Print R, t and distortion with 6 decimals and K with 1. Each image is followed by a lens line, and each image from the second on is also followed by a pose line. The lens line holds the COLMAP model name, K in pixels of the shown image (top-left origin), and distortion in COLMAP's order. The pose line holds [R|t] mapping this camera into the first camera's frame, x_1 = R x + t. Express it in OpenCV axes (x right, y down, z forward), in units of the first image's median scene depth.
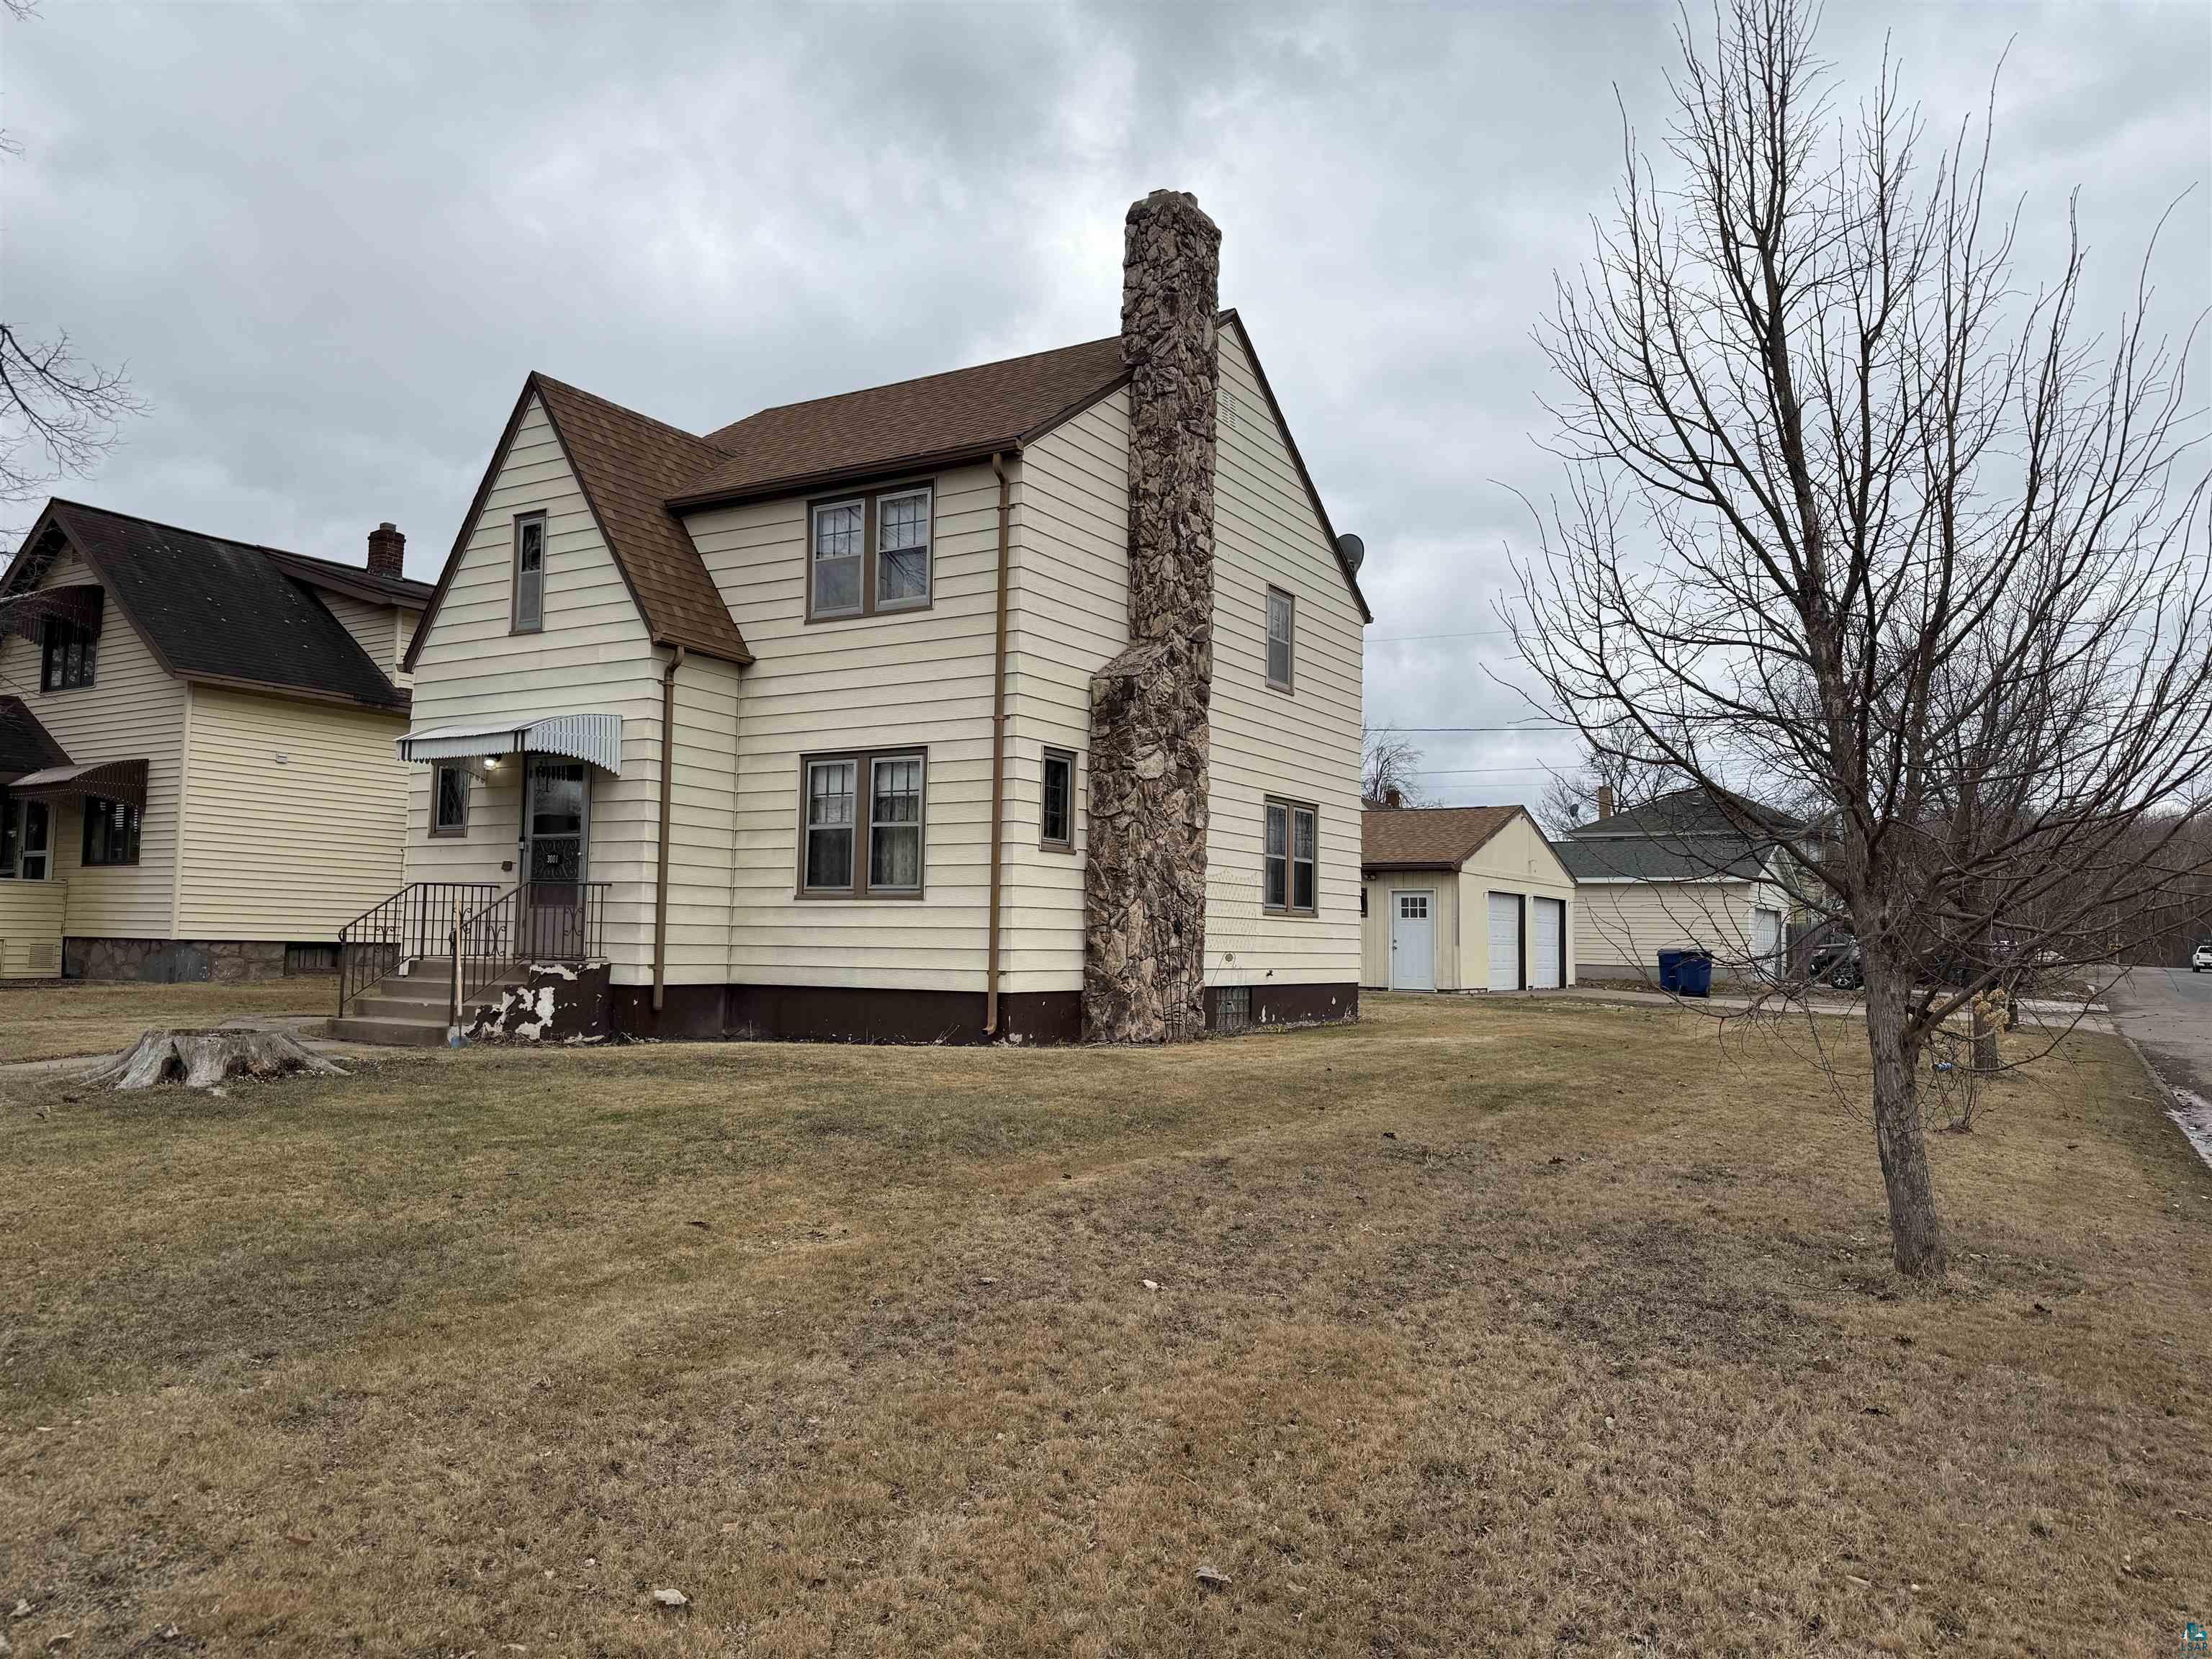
lens RADIAL K [[1546.7, 0, 1096.0], [0, 1546.7, 869.3], [0, 0, 1]] dist [0.026084, -0.018614]
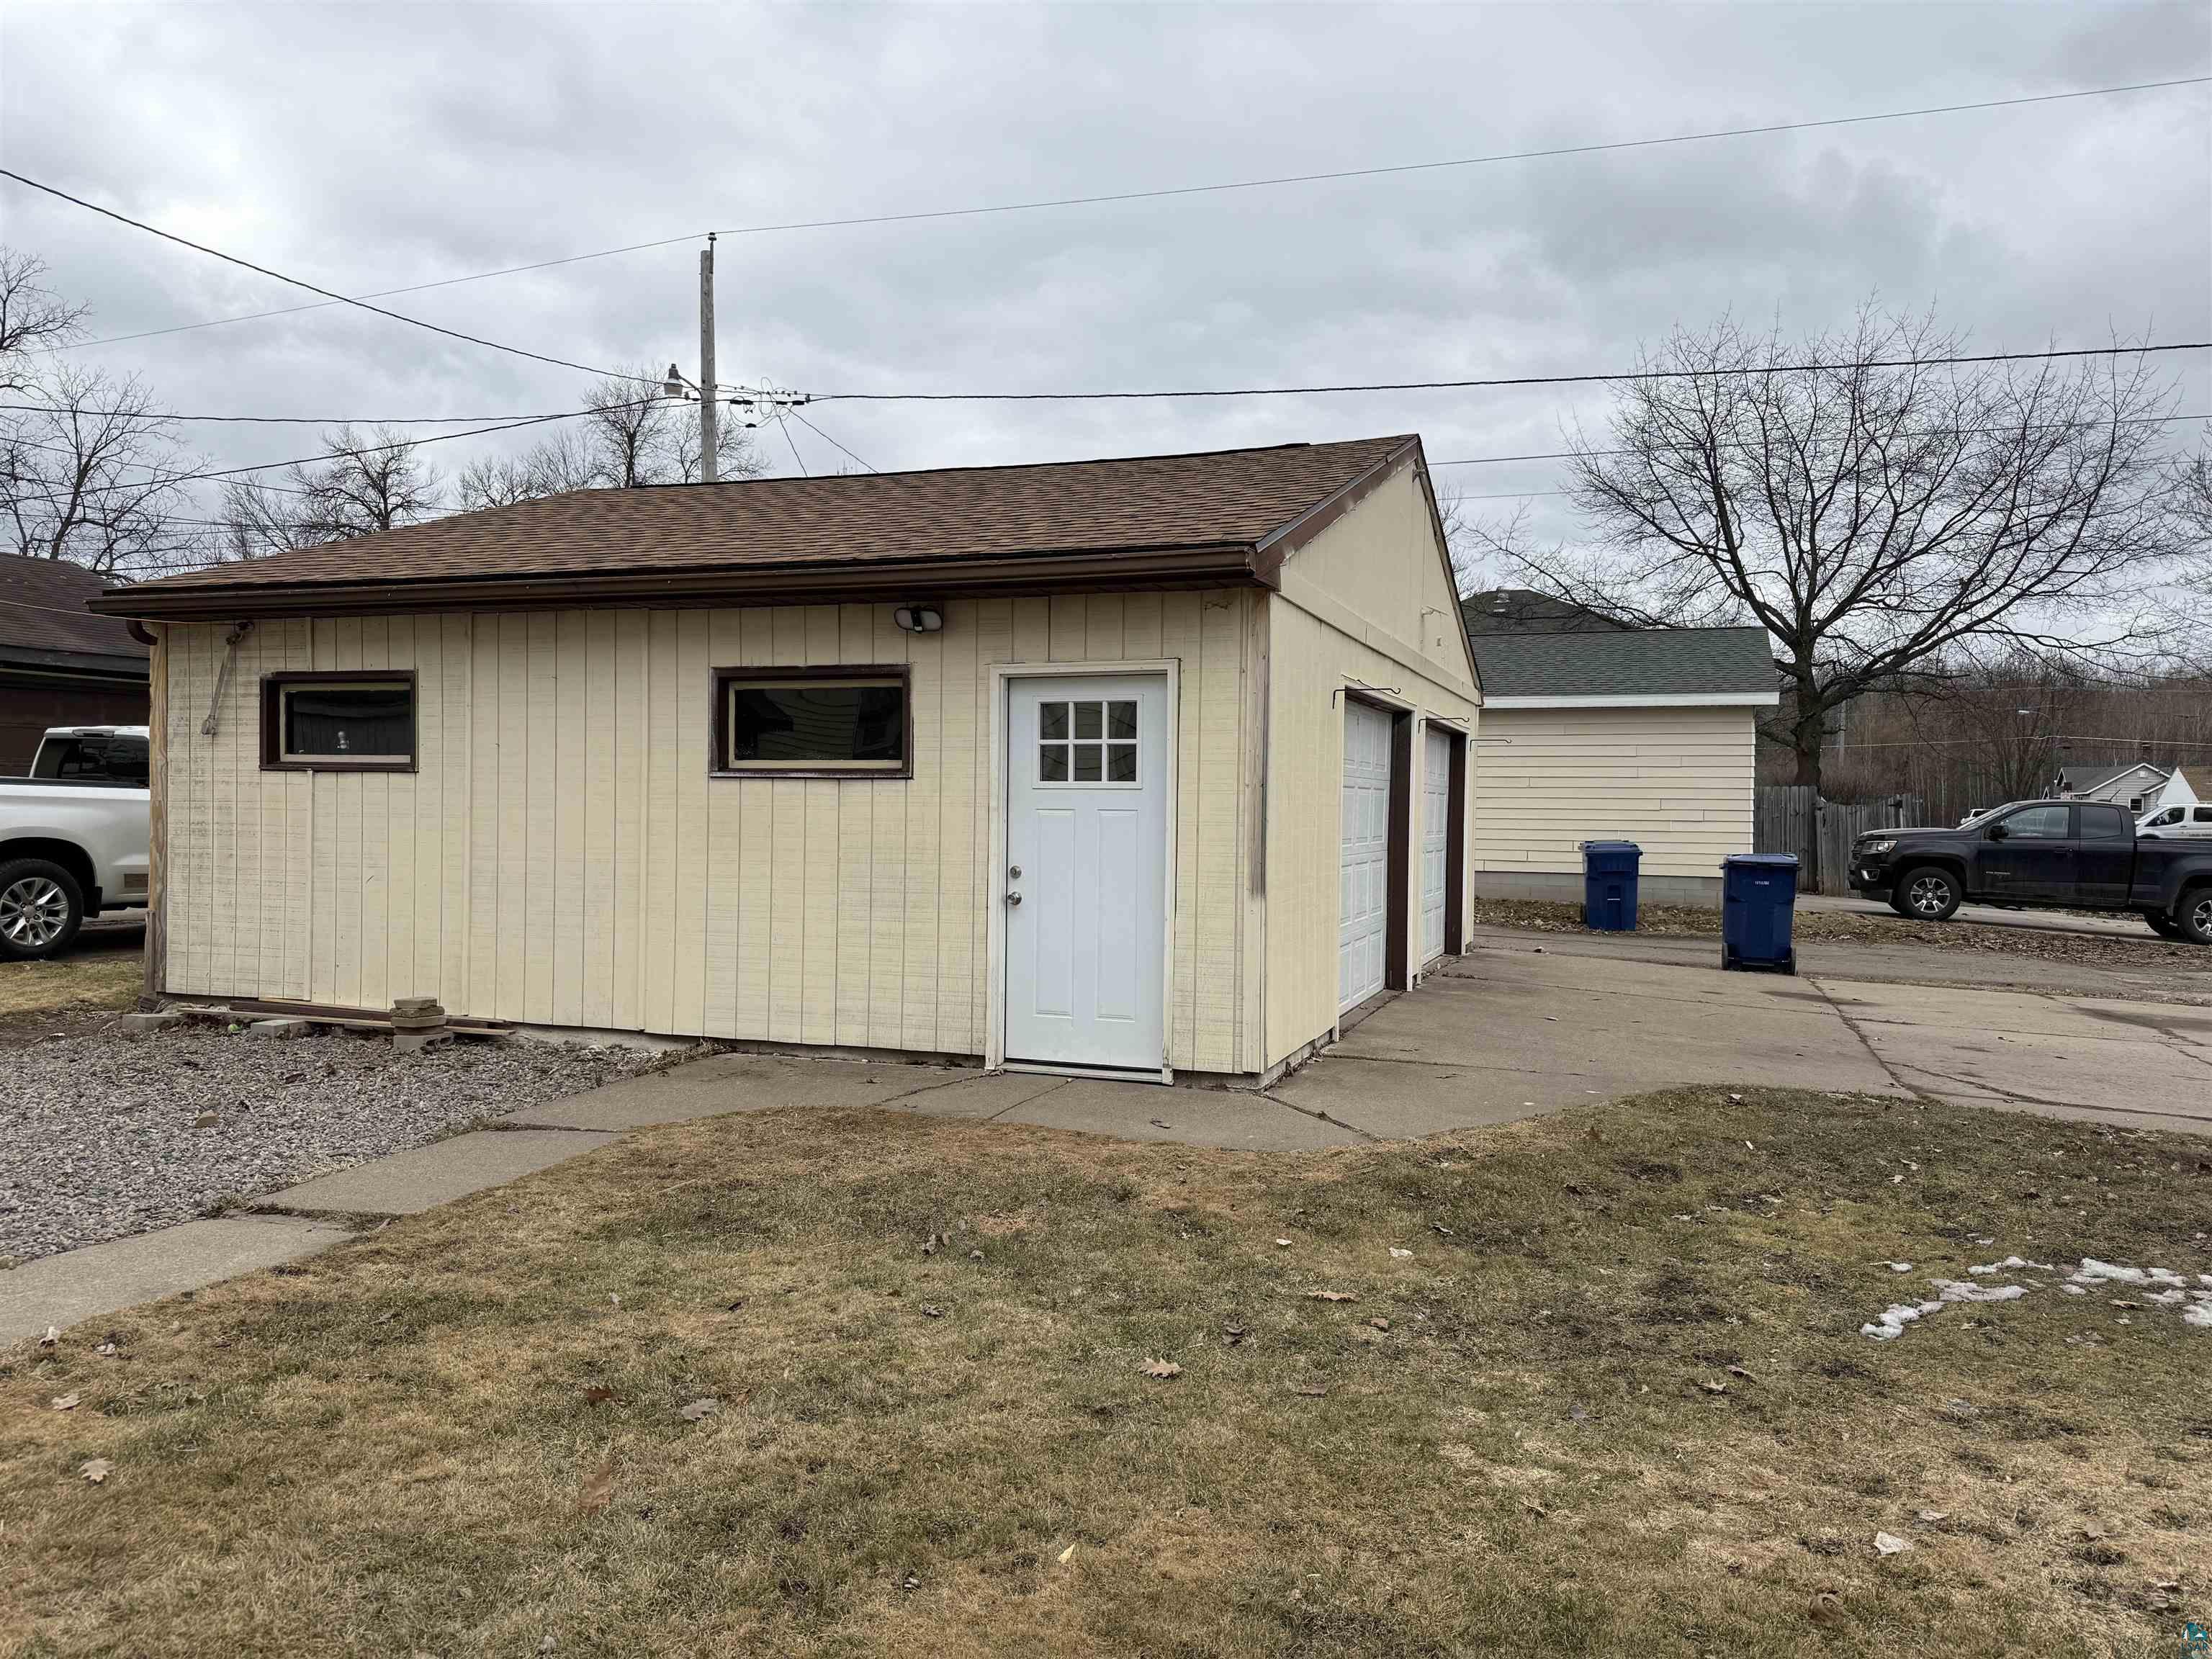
lens RADIAL K [[1546.7, 0, 1093.1], [0, 1546.7, 841.5], [0, 0, 1]] dist [0.026084, -0.018614]
pose [[0.979805, -0.007604, 0.199812, 0.306821], [-0.007310, 0.997246, 0.073799, 0.044089], [-0.199823, -0.073770, 0.977051, 1.483637]]
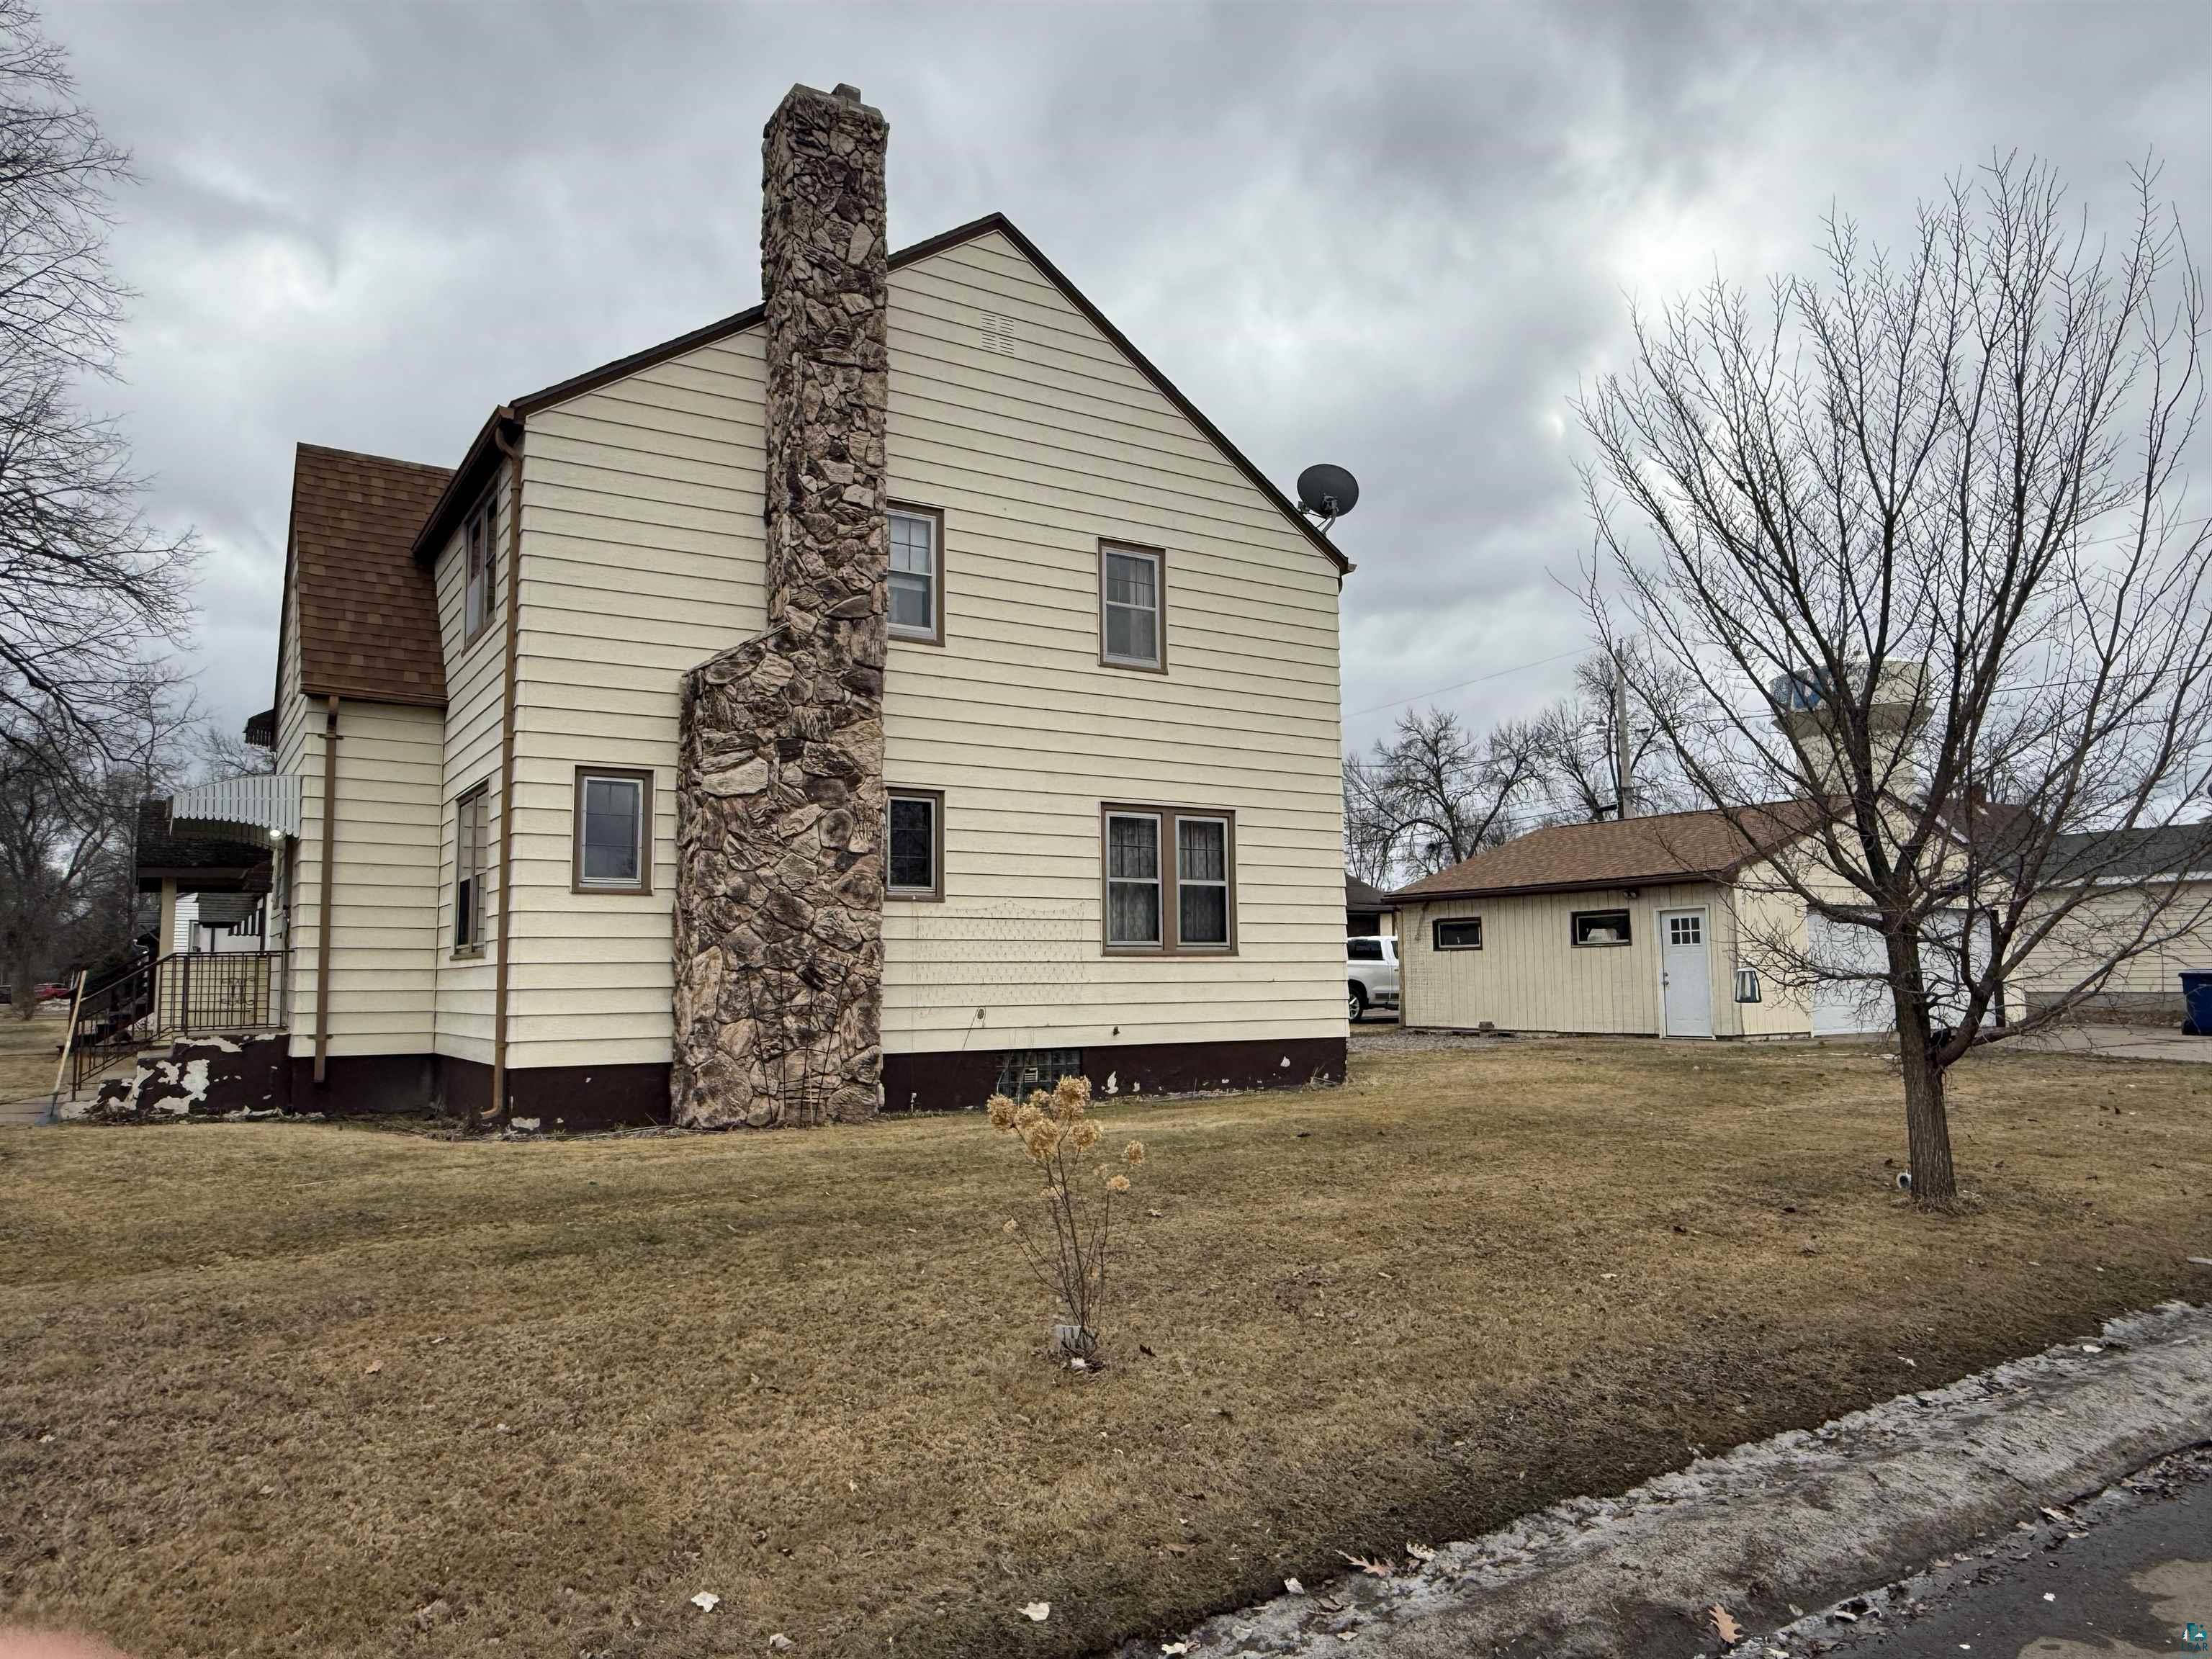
lens RADIAL K [[1469.2, 0, 1109.8], [0, 1469.2, 846.9], [0, 0, 1]] dist [-0.036893, -0.002563]
pose [[0.902862, -0.066494, -0.424756, 0.512836], [0.047207, 0.997326, -0.055785, 0.018855], [0.427330, 0.030315, 0.903587, 0.392138]]
